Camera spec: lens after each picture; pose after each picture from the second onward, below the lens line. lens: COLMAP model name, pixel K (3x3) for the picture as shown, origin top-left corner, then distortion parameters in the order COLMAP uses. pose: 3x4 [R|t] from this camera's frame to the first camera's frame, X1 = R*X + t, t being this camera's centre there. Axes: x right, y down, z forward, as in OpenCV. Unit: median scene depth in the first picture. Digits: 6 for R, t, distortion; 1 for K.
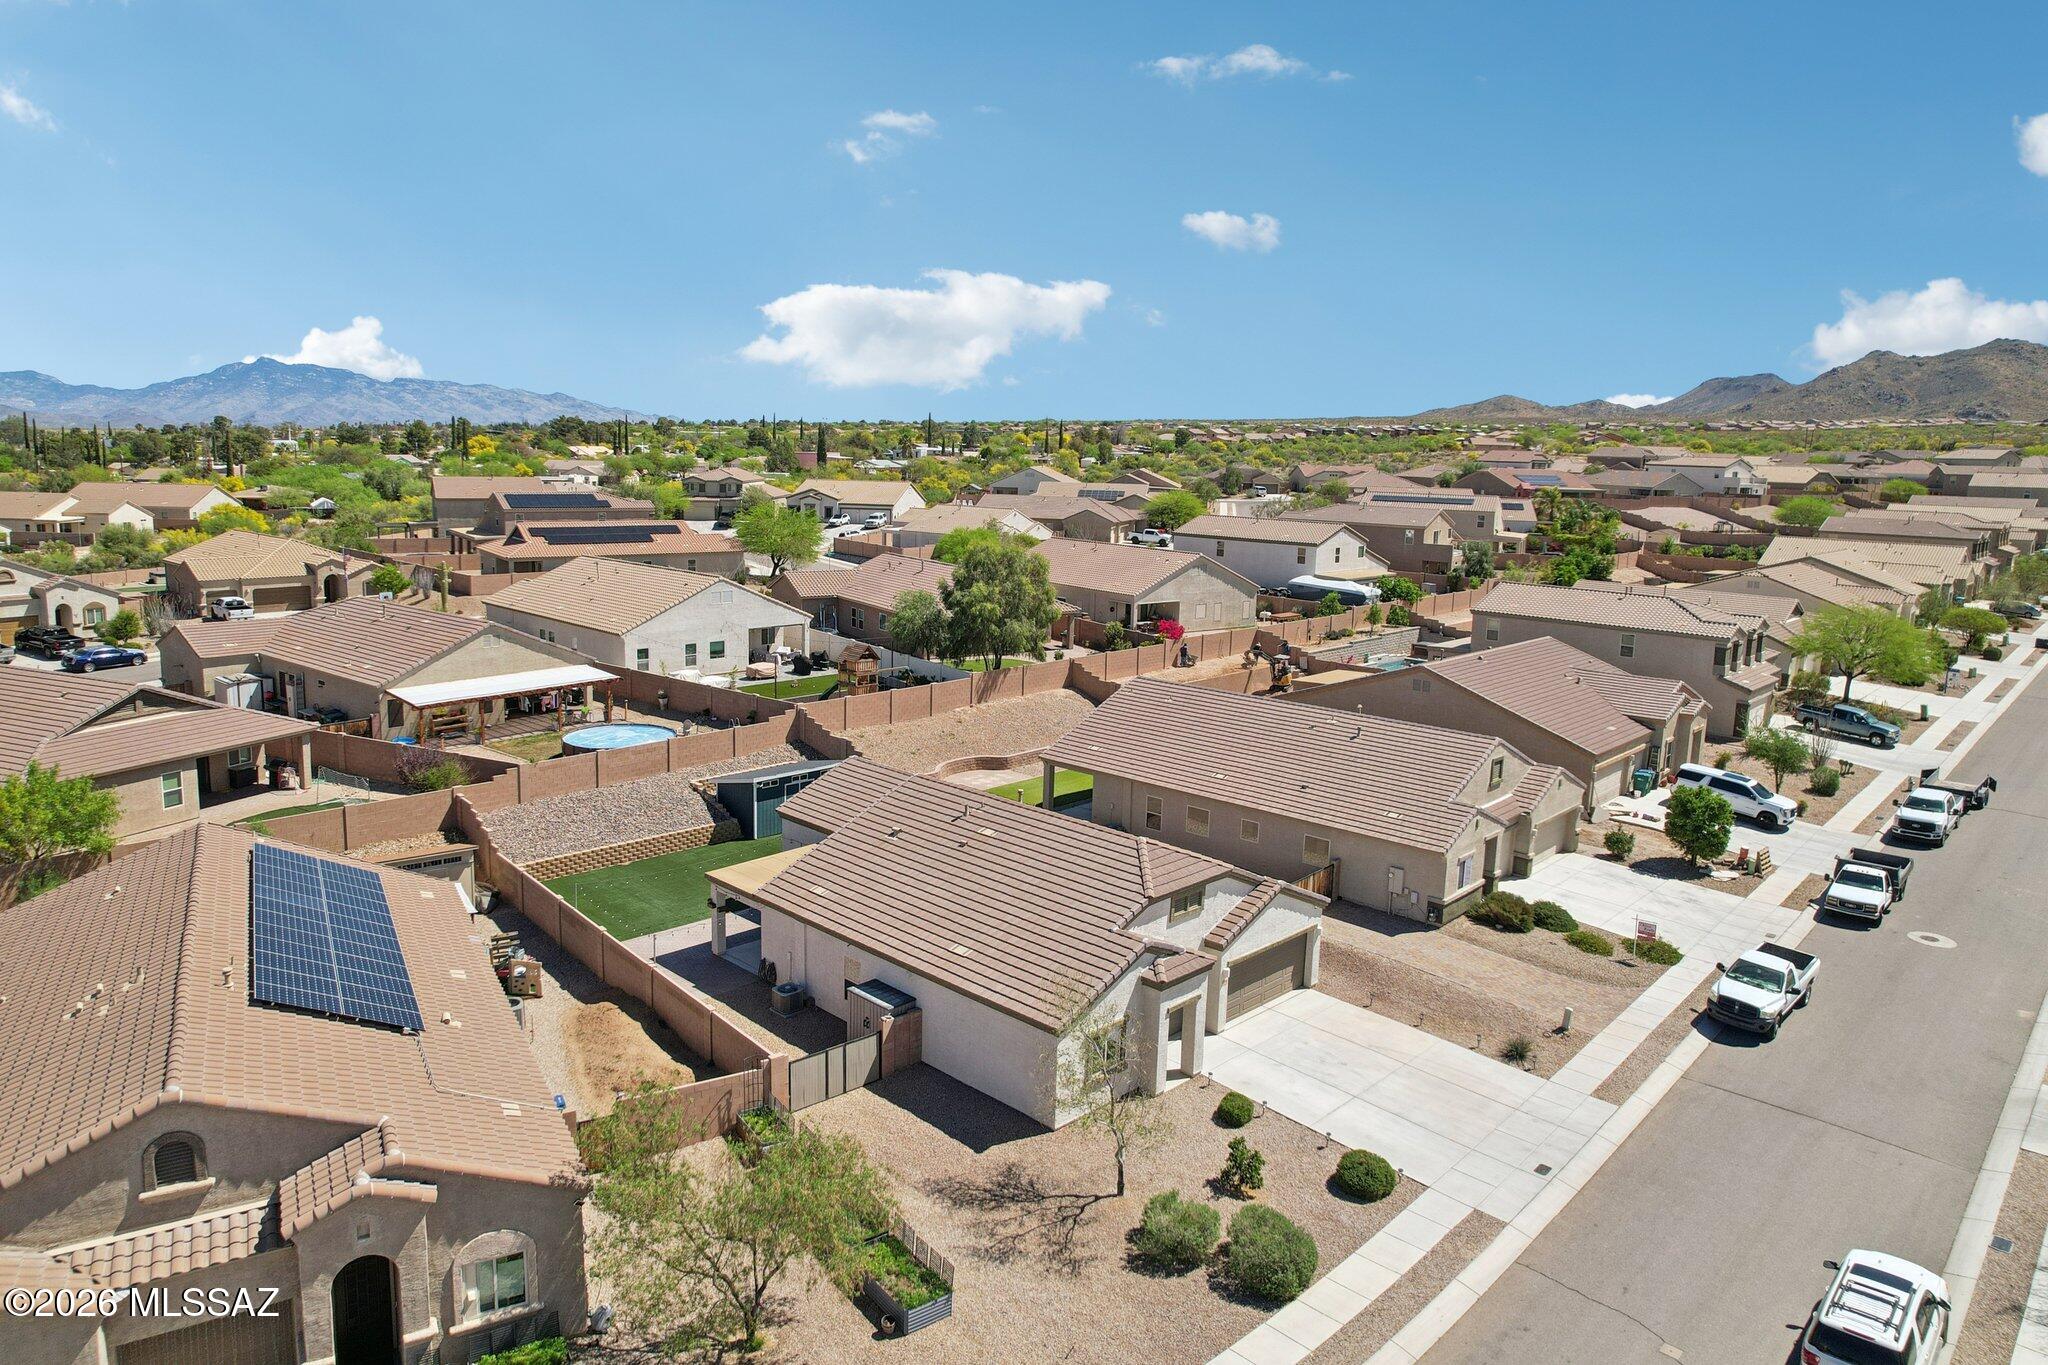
lens RADIAL K [[1307.5, 0, 1004.3], [0, 1307.5, 674.0], [0, 0, 1]] dist [-0.058240, 0.051018]
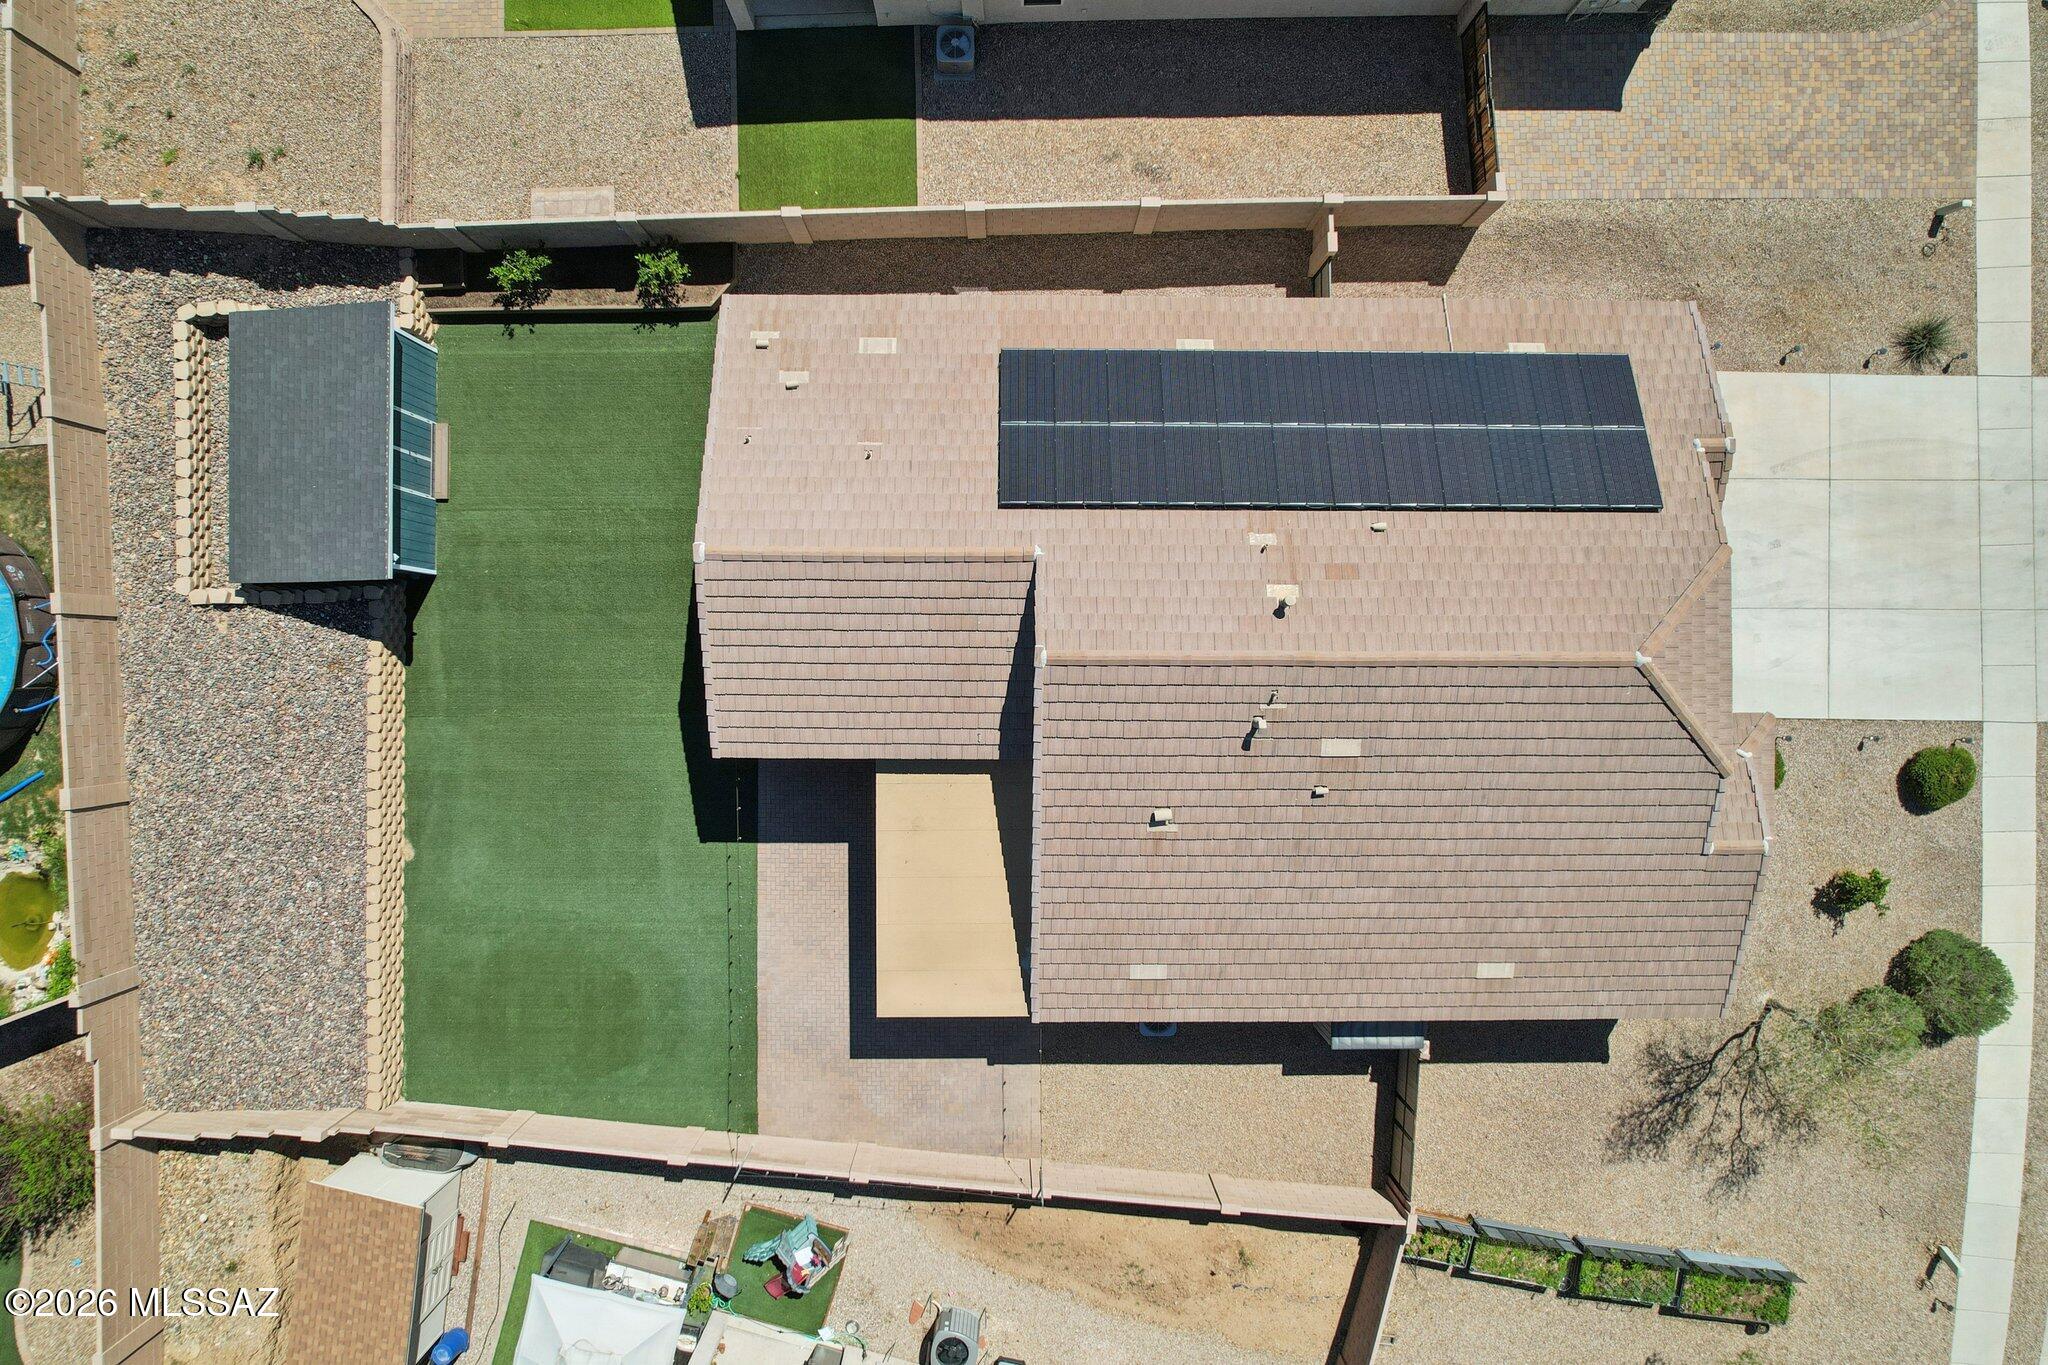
lens RADIAL K [[1312.3, 0, 1024.0], [0, 1312.3, 682.5], [0, 0, 1]] dist [-0.062829, 0.038654]
pose [[0.707573, -0.706021, -0.029586, -0.058369], [0.139221, 0.098235, 0.985377, -0.355324], [-0.692790, -0.701345, 0.167801, 0.825364]]
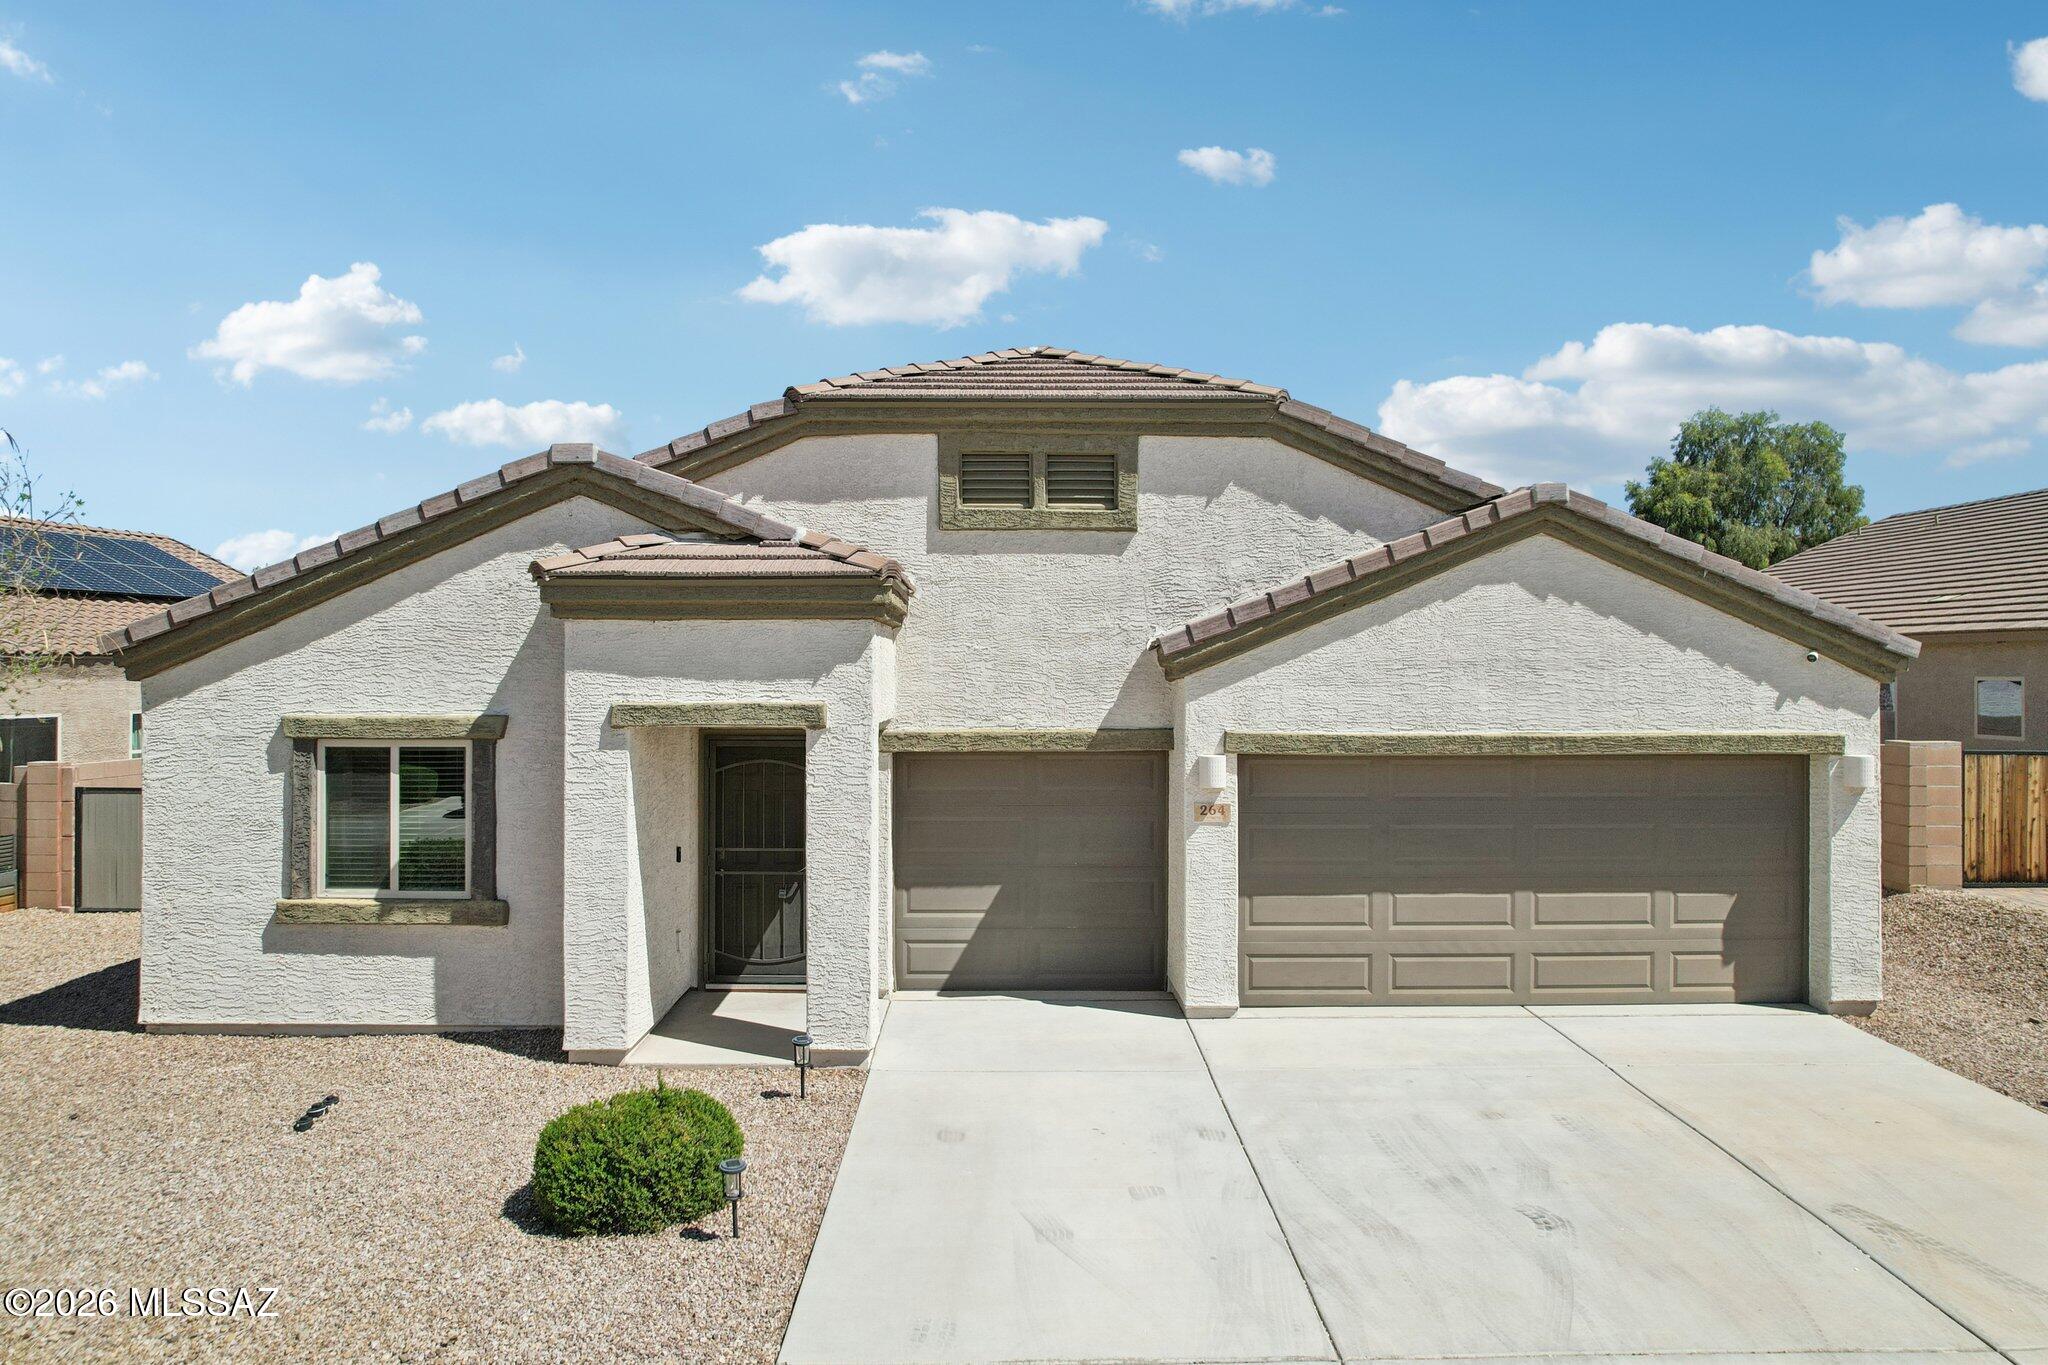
lens RADIAL K [[1313.6, 0, 1022.5], [0, 1313.6, 671.0], [0, 0, 1]] dist [-0.061376, 0.047429]
pose [[0.717532, -0.021986, -0.696178, 0.247258], [-0.102741, 0.985227, -0.137007, 0.189513], [0.688906, 0.169833, 0.704674, 0.597921]]
